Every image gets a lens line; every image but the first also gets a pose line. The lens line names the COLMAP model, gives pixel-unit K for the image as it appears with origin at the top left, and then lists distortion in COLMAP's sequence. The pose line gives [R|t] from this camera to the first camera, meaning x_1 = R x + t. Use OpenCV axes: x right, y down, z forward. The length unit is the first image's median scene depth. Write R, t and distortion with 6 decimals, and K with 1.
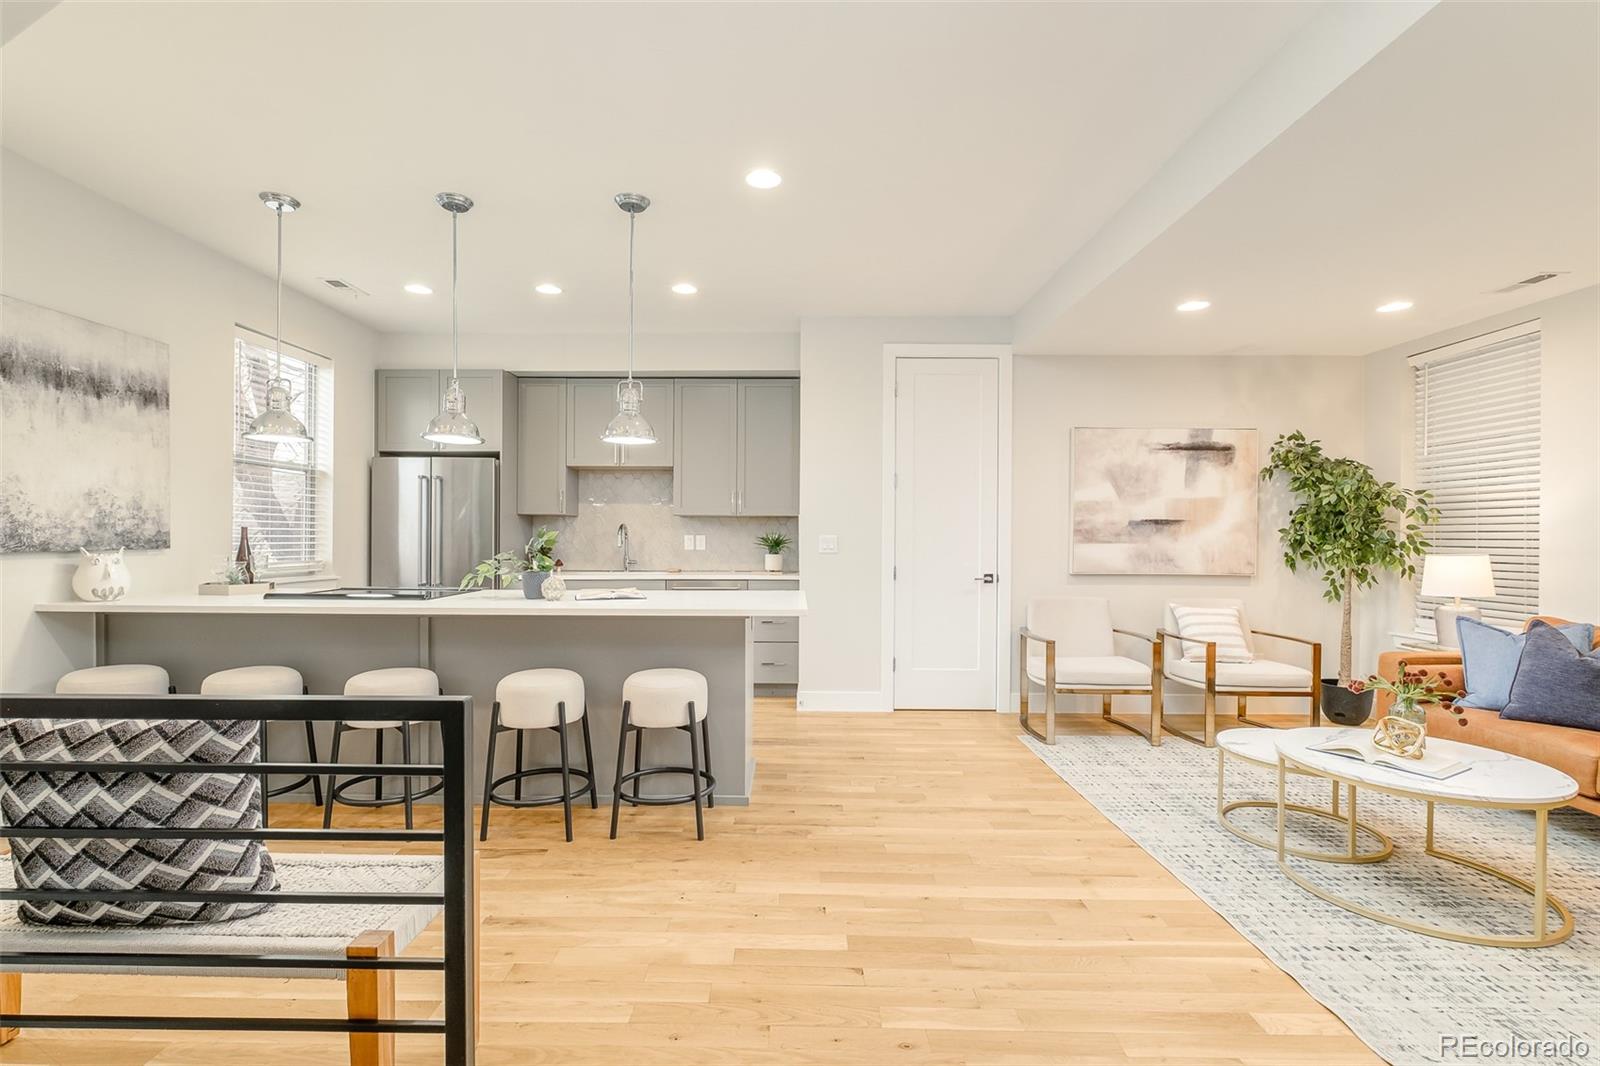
lens RADIAL K [[721.2, 0, 789.7], [0, 721.2, 540.9], [0, 0, 1]] dist [-0.004590, -0.000489]
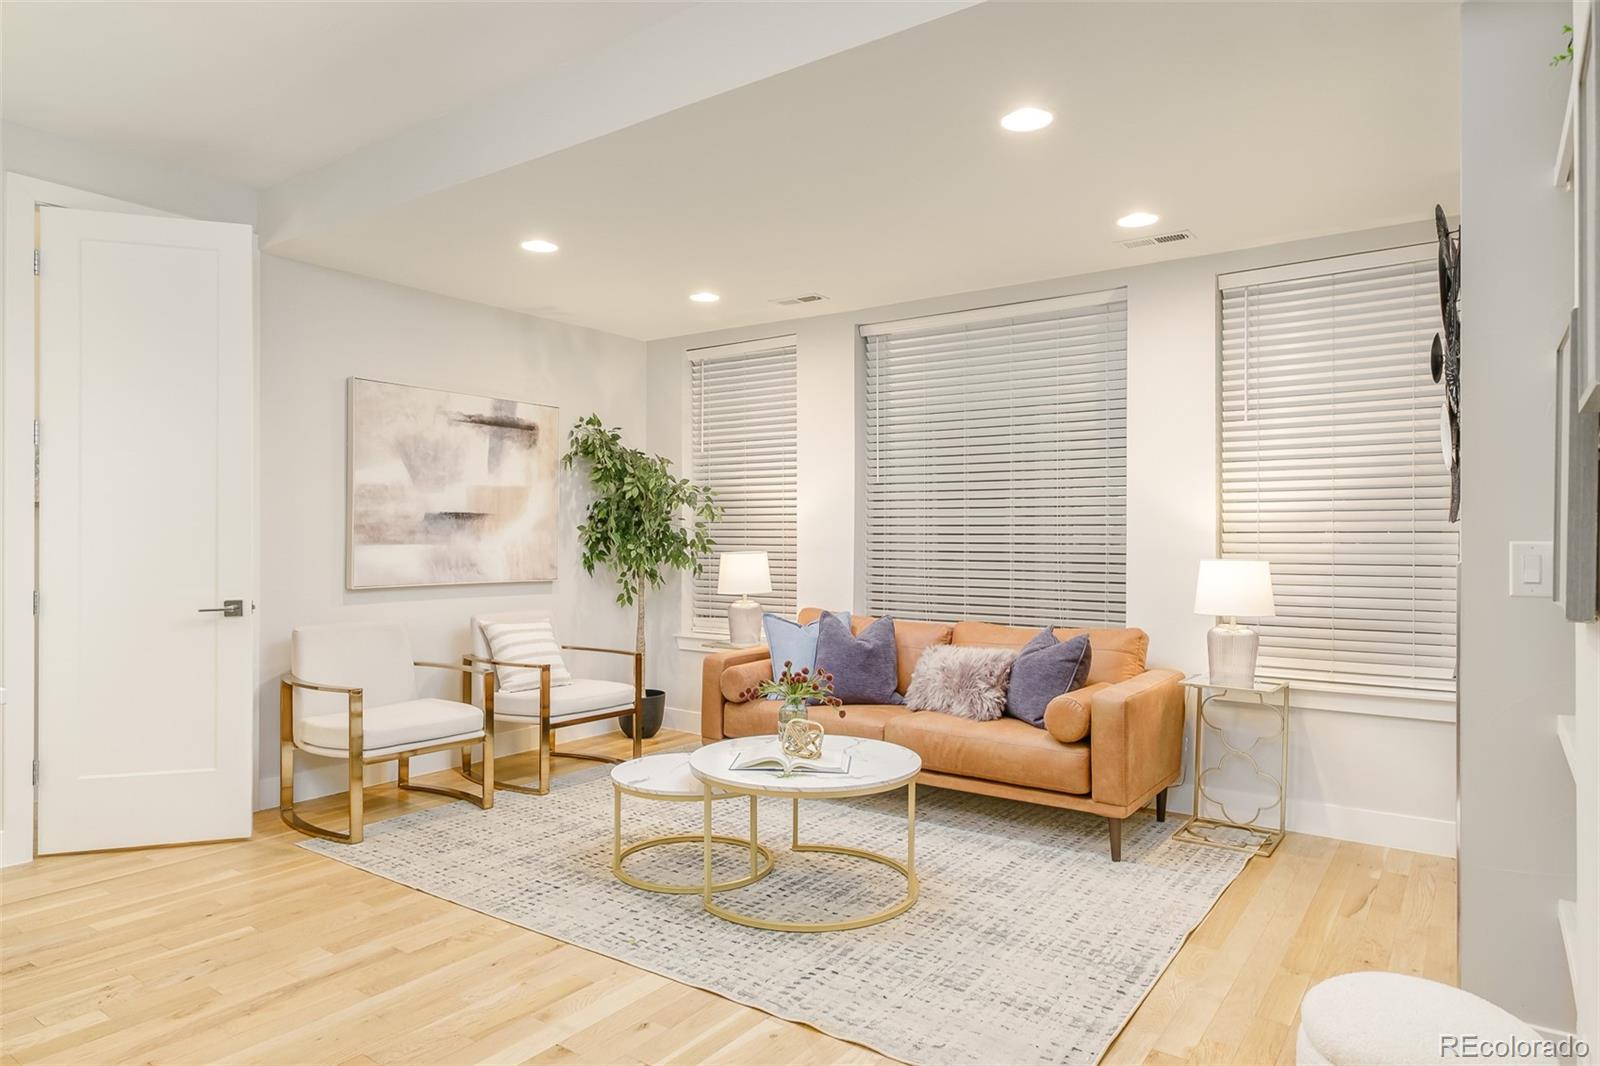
lens RADIAL K [[958.9, 0, 785.4], [0, 958.9, 535.4], [0, 0, 1]] dist [0.003104, 0.004386]
pose [[0.579685, -0.001795, 0.814838, -0.143793], [0.005623, 0.999983, -0.001797, -0.001902], [-0.814821, 0.005623, 0.579685, 0.156107]]
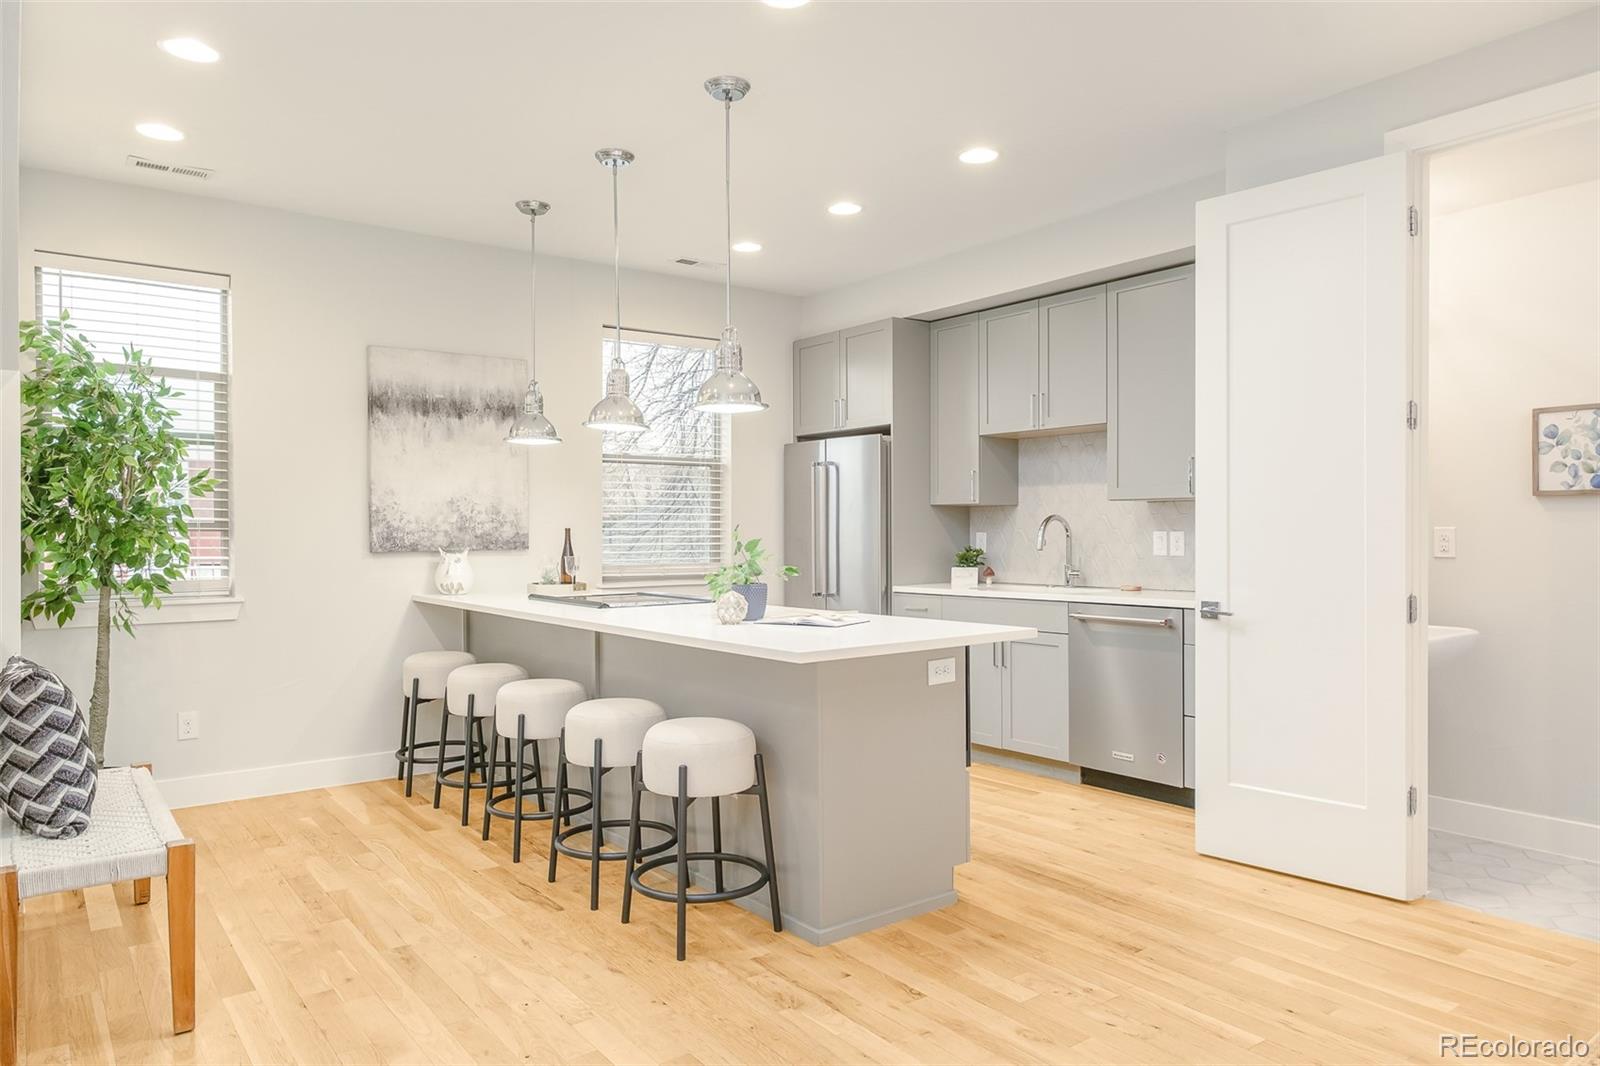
lens RADIAL K [[1030.5, 0, 792.7], [0, 1030.5, 539.6], [0, 0, 1]] dist [0.004794, 0.002842]
pose [[0.612591, -0.000891, -0.790400, 0.536983], [0.002207, 0.999997, 0.000583, -0.003260], [0.790397, -0.002102, 0.612591, 0.324689]]
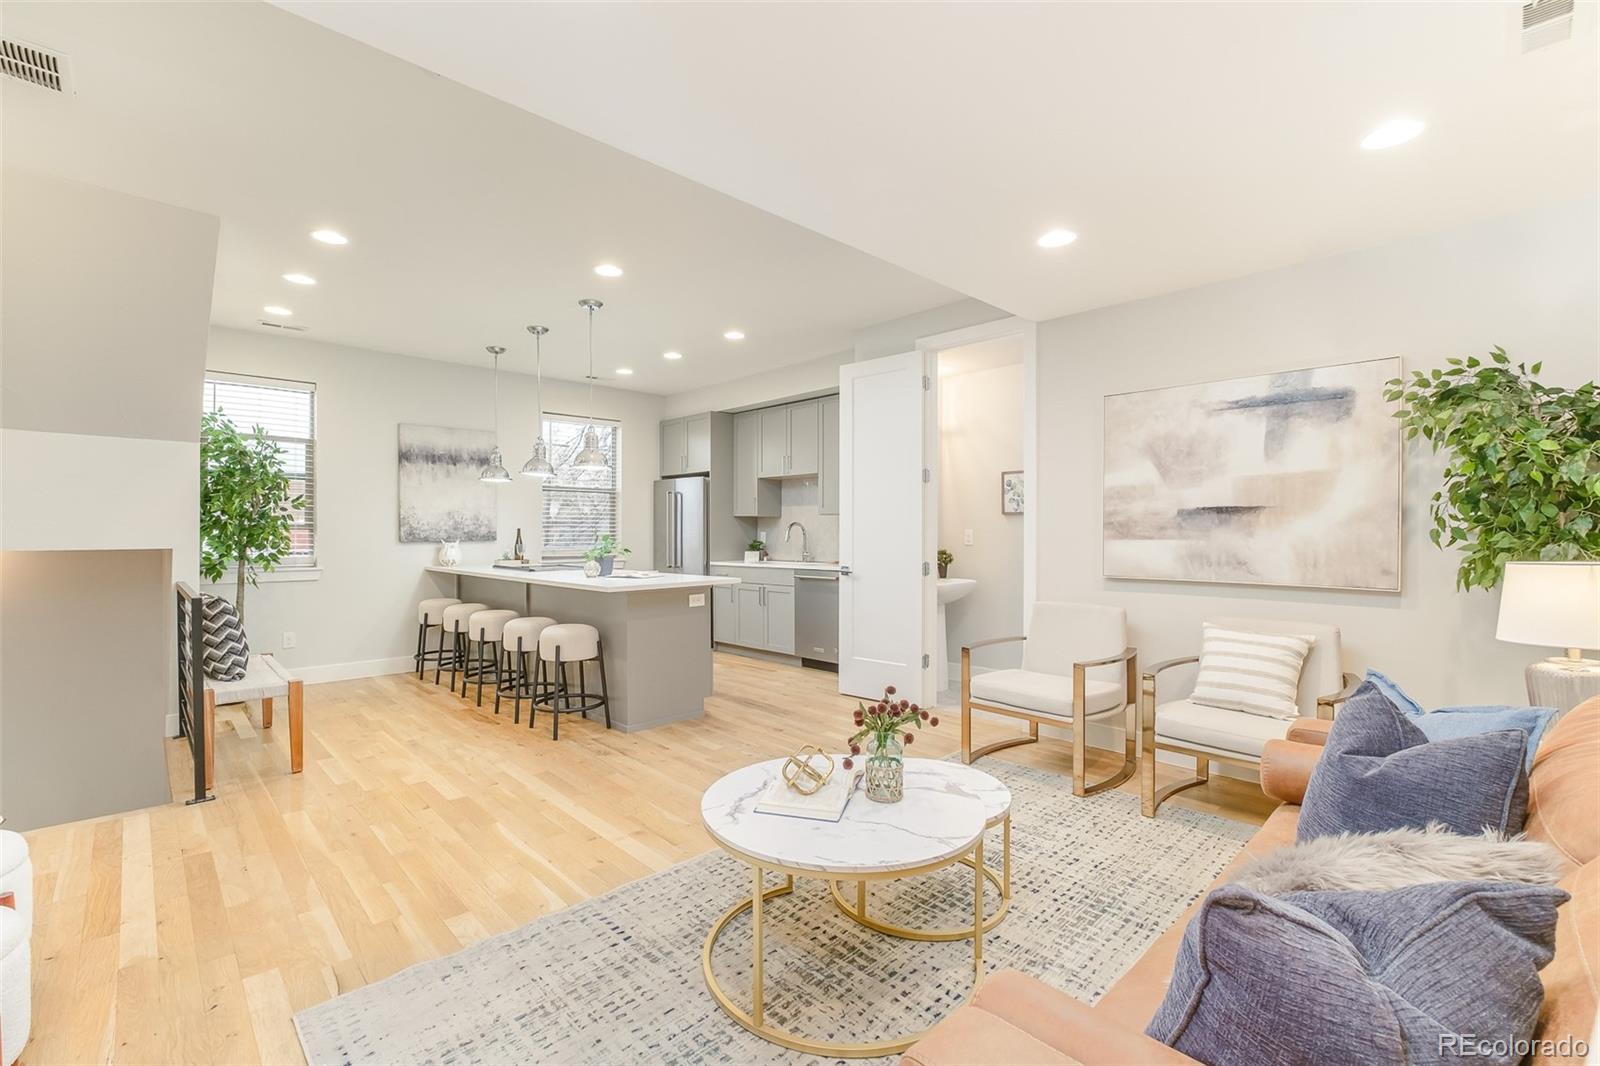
lens RADIAL K [[693.7, 0, 791.2], [0, 693.7, 533.0], [0, 0, 1]] dist [-0.002670, -0.000329]
pose [[0.700061, -0.003826, -0.714073, 0.863463], [-0.000457, 0.999983, -0.005806, 0.001122], [0.714083, 0.004391, 0.700047, 0.250567]]
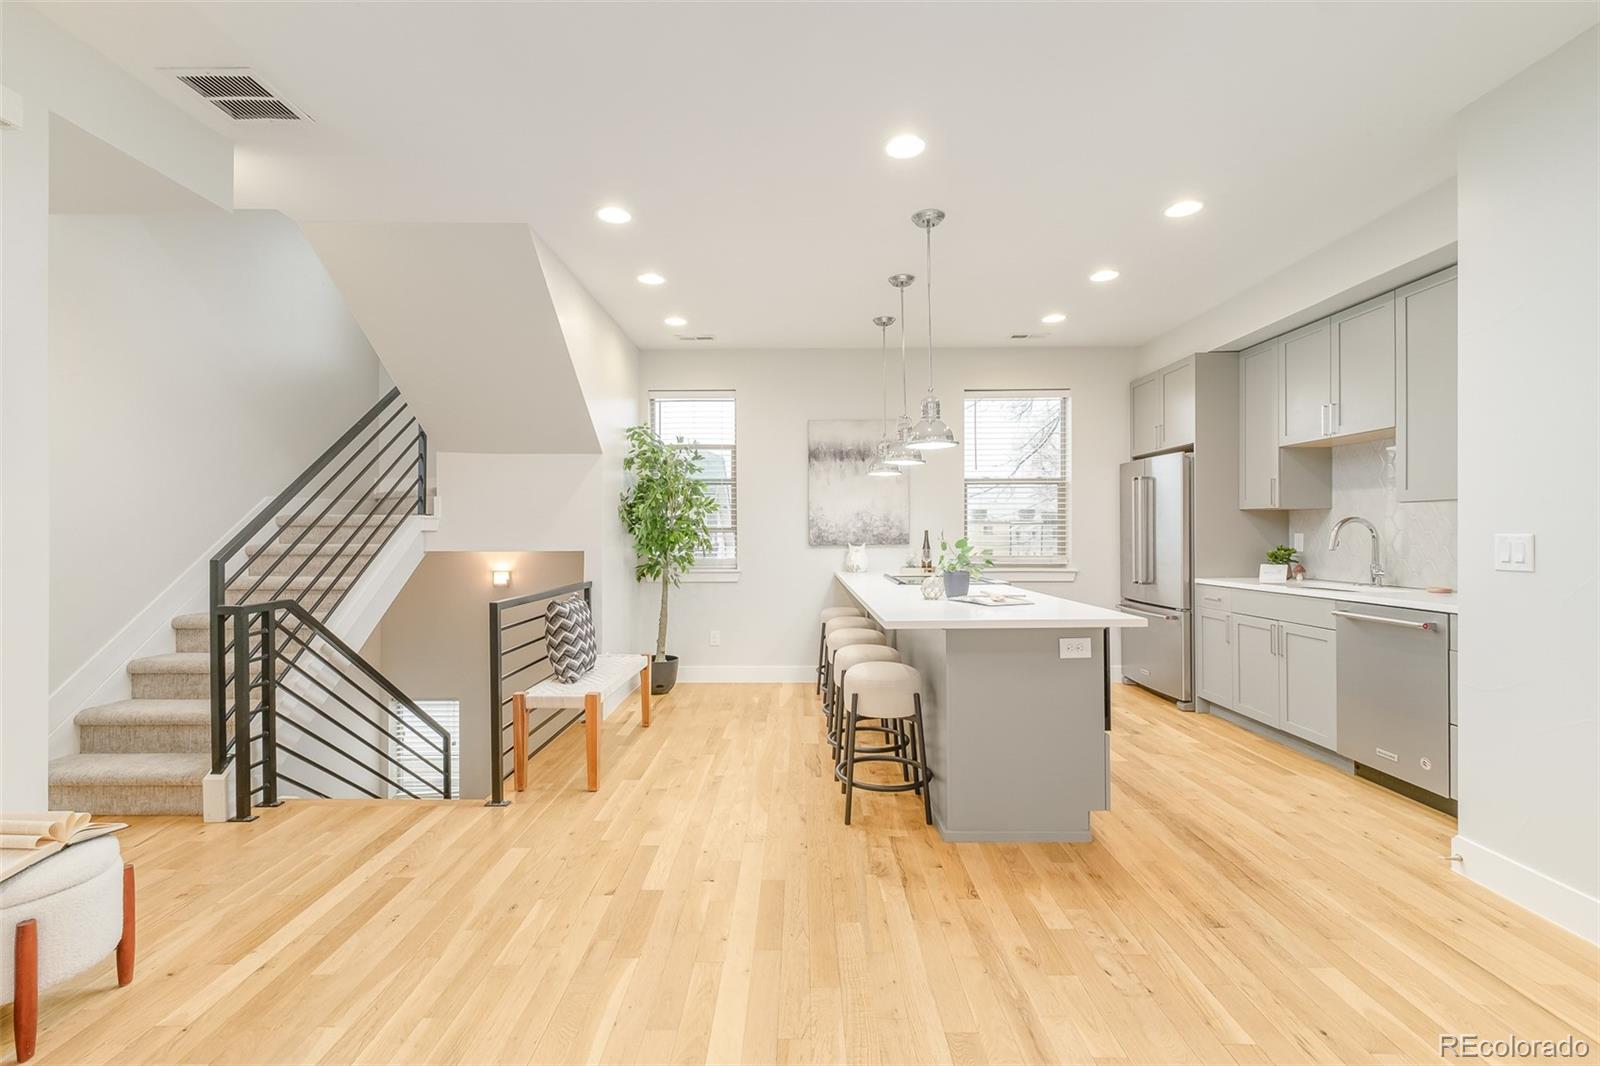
lens RADIAL K [[693.7, 0, 791.2], [0, 693.7, 533.0], [0, 0, 1]] dist [-0.002670, -0.000329]
pose [[0.003878, -0.004129, -0.999984, 0.635087], [-0.002128, 0.999989, -0.004137, -0.006582], [0.999990, 0.002144, 0.003870, 0.645840]]
